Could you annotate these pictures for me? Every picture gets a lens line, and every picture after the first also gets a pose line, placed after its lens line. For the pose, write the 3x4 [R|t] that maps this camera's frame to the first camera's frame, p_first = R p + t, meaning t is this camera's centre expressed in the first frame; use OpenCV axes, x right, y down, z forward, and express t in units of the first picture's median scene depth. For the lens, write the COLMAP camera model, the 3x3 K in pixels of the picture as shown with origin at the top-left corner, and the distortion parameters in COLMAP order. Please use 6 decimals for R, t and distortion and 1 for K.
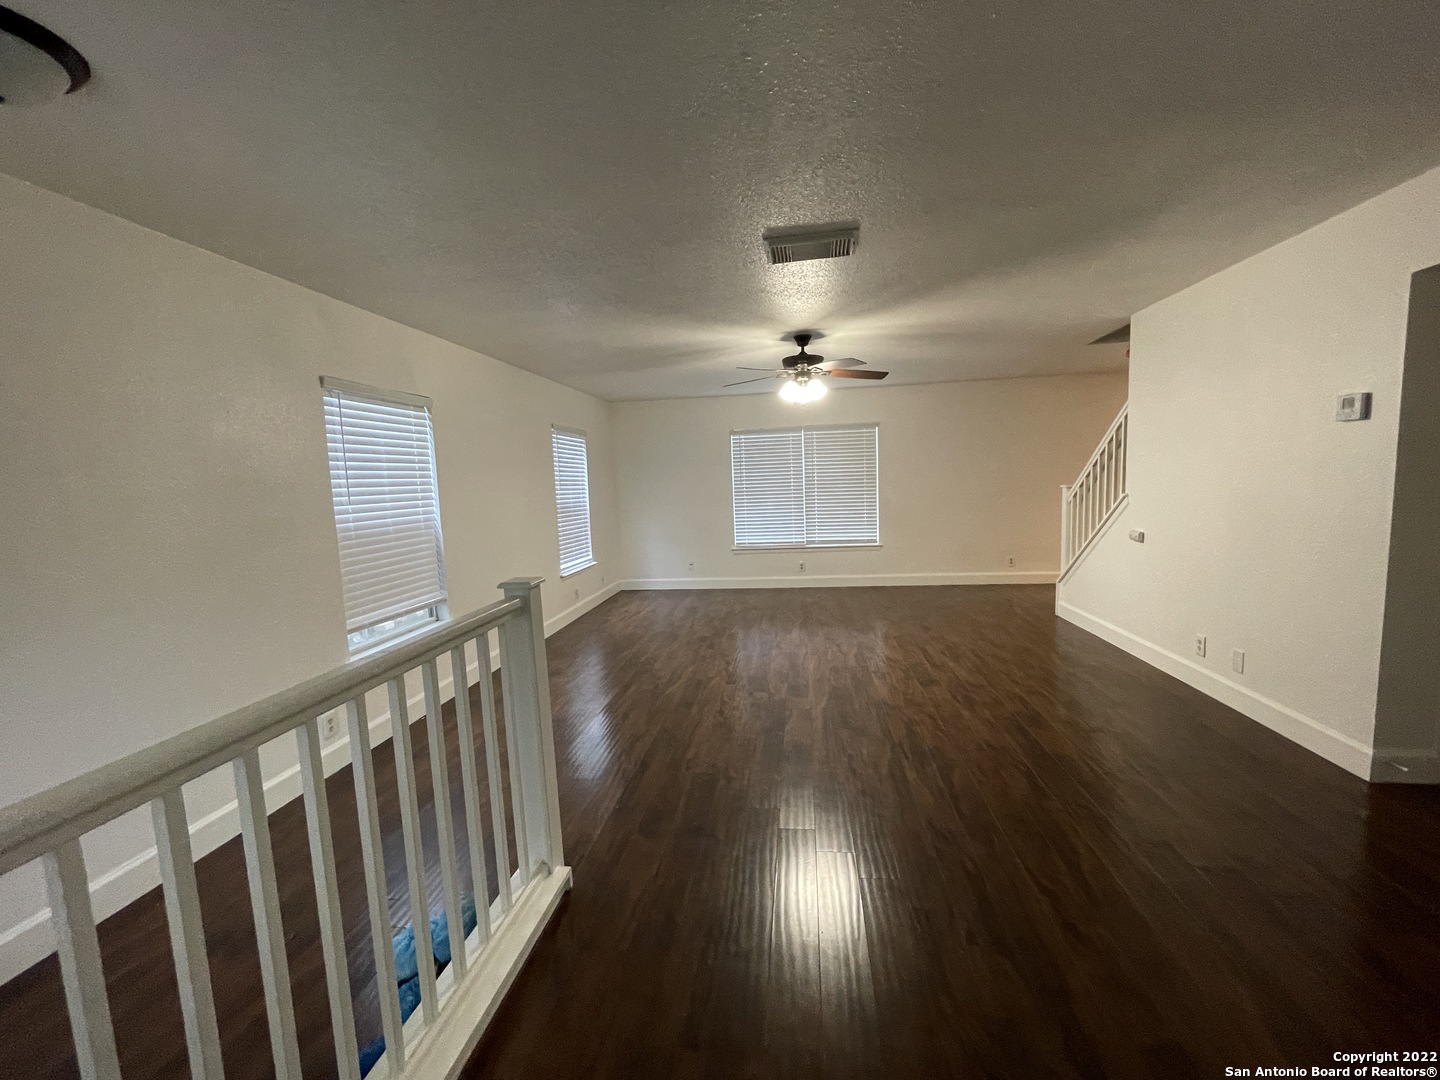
lens RADIAL K [[587.3, 0, 720.0], [0, 587.3, 540.0], [0, 0, 1]] dist [-0.003107, 0.000140]
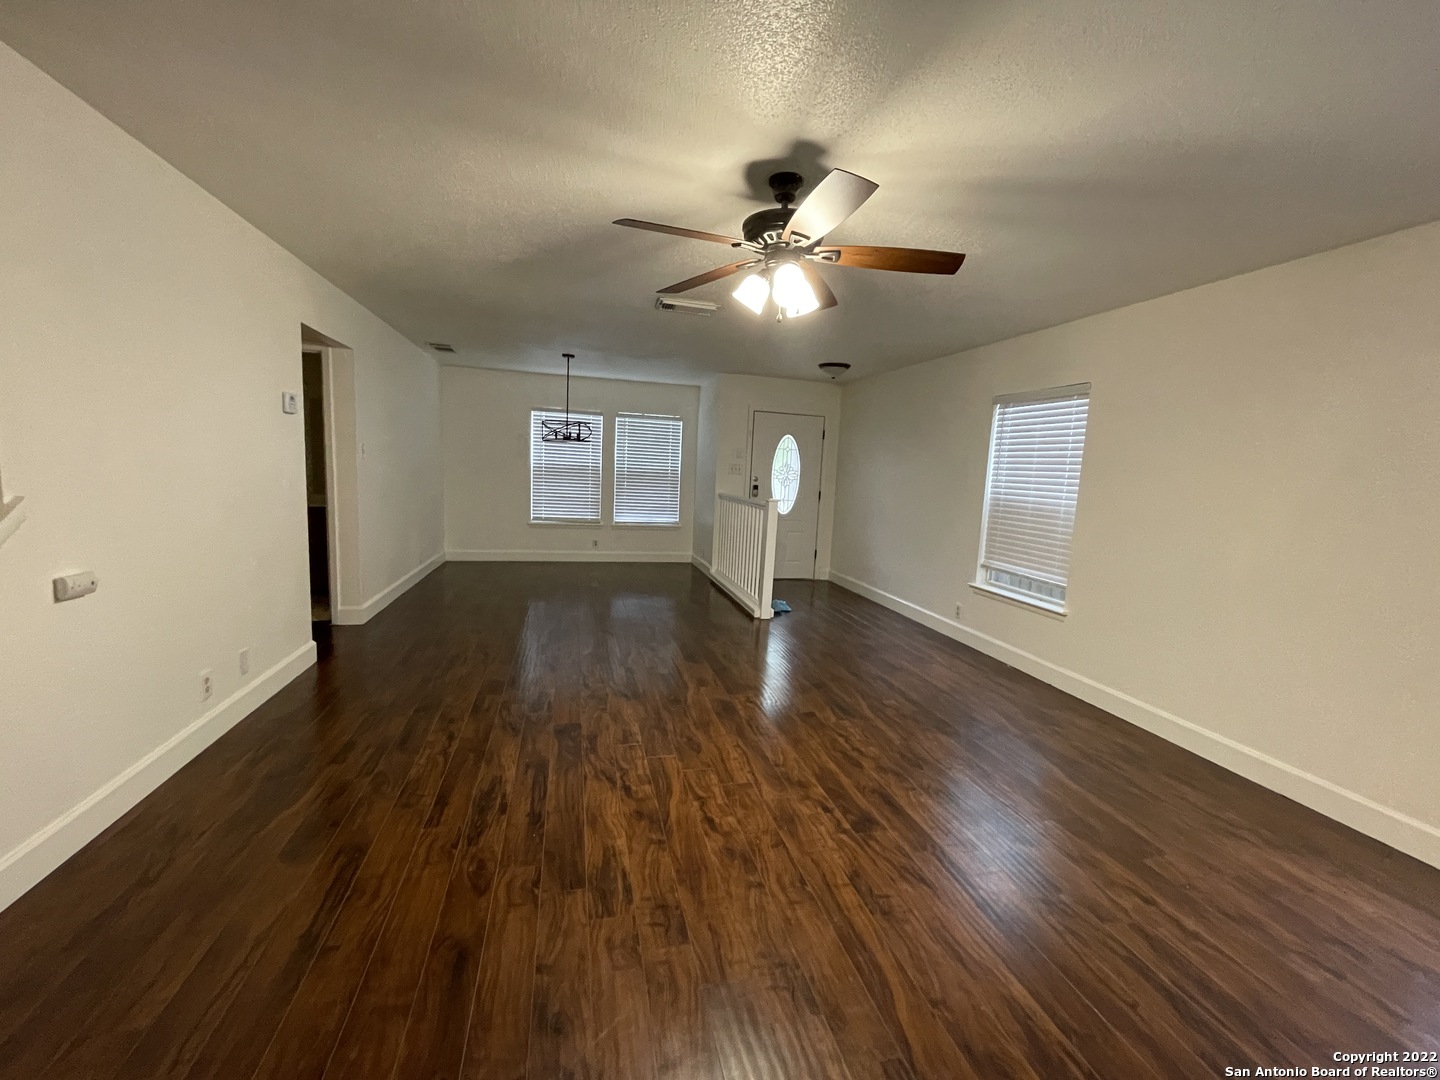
lens RADIAL K [[587.3, 0, 720.0], [0, 587.3, 540.0], [0, 0, 1]] dist [-0.003107, 0.000140]
pose [[-0.929713, 0.041779, -0.365907, 0.394163], [-0.048161, 0.971220, 0.233263, -0.164740], [0.365122, 0.234490, -0.900944, 1.520078]]
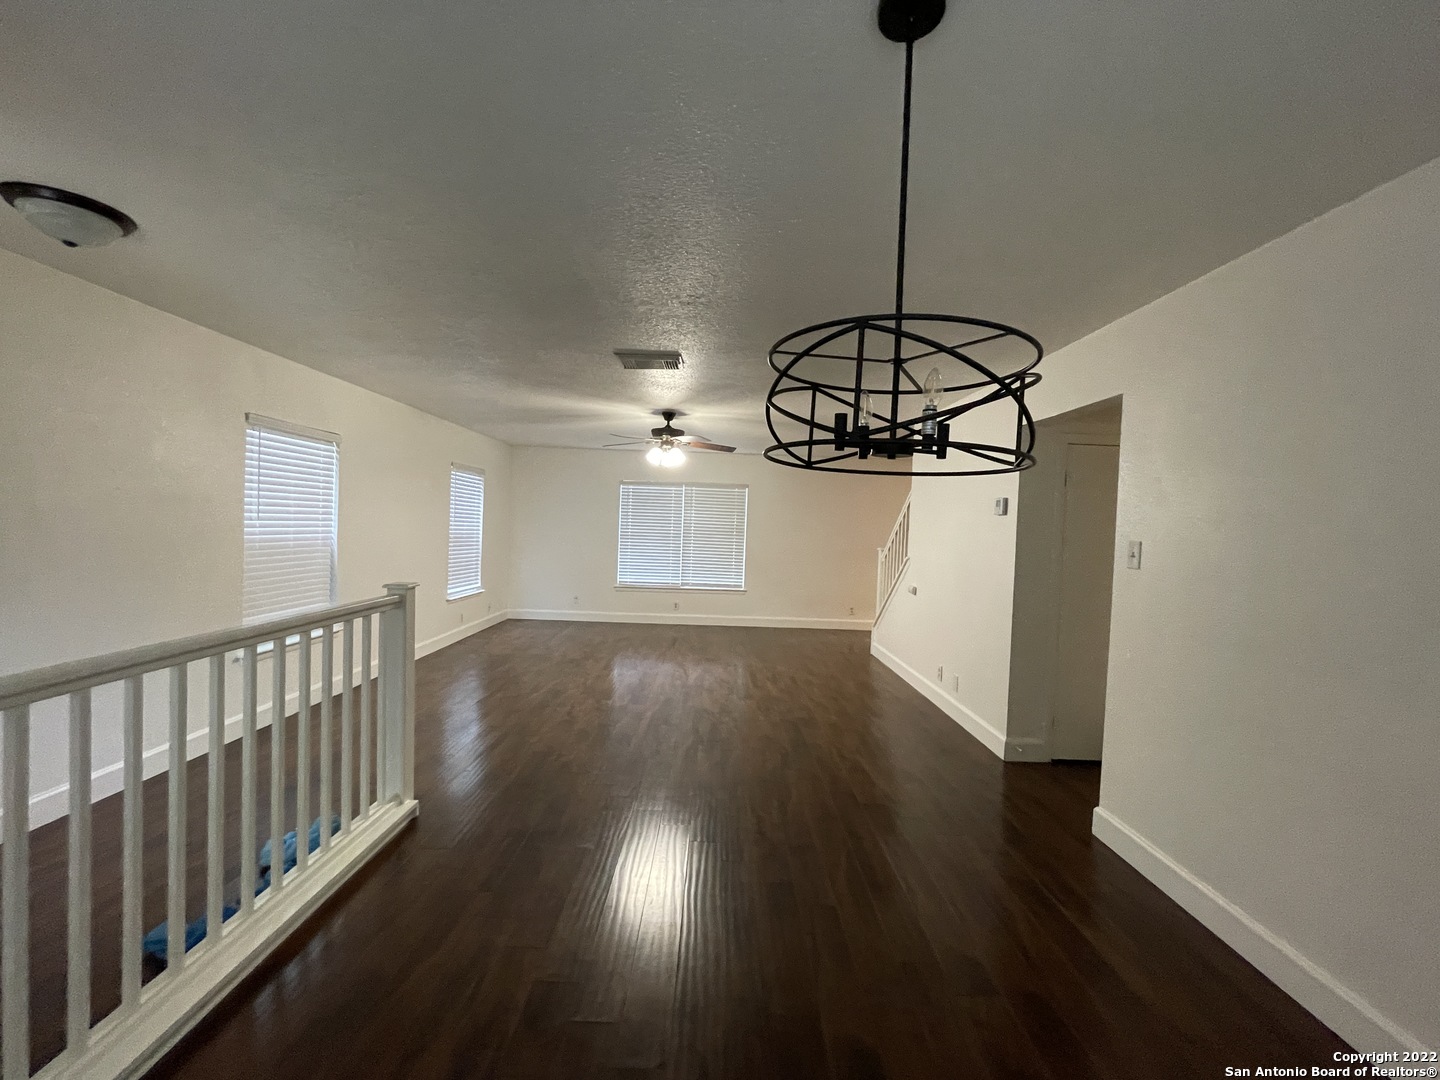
lens RADIAL K [[587.3, 0, 720.0], [0, 587.3, 540.0], [0, 0, 1]] dist [-0.003107, 0.000140]
pose [[0.987088, 0.071707, 0.143233, 0.090431], [-0.060059, 0.994649, -0.084056, 0.017193], [-0.148494, 0.074368, 0.986113, -0.221614]]
